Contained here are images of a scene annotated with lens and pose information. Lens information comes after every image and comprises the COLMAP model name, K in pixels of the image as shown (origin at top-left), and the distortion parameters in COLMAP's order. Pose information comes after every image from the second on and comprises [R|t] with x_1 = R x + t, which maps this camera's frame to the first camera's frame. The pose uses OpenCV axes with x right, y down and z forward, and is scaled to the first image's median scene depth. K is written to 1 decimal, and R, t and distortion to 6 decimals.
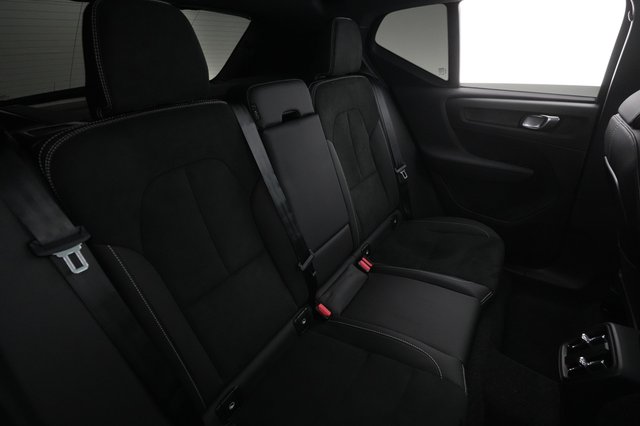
lens RADIAL K [[316.8, 0, 320.0], [0, 316.8, 213.0], [0, 0, 1]] dist [-0.000391, -0.000125]
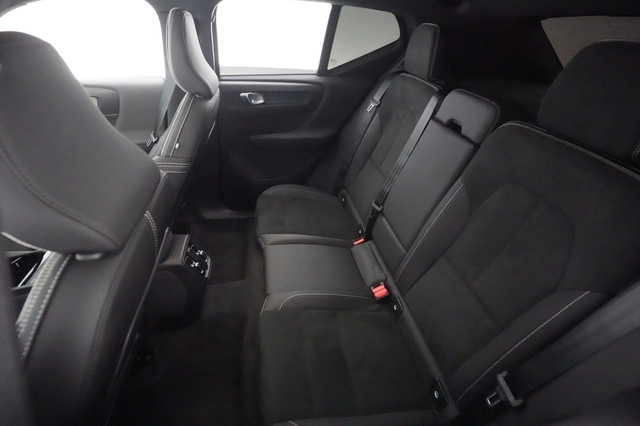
lens RADIAL K [[316.8, 0, 320.0], [0, 316.8, 213.0], [0, 0, 1]] dist [-0.000391, -0.000125]
pose [[-0.718840, 0.385926, -0.578213, 0.776655], [-0.347620, 0.520746, 0.779734, -0.677427], [0.602021, 0.761502, -0.240178, 1.002027]]
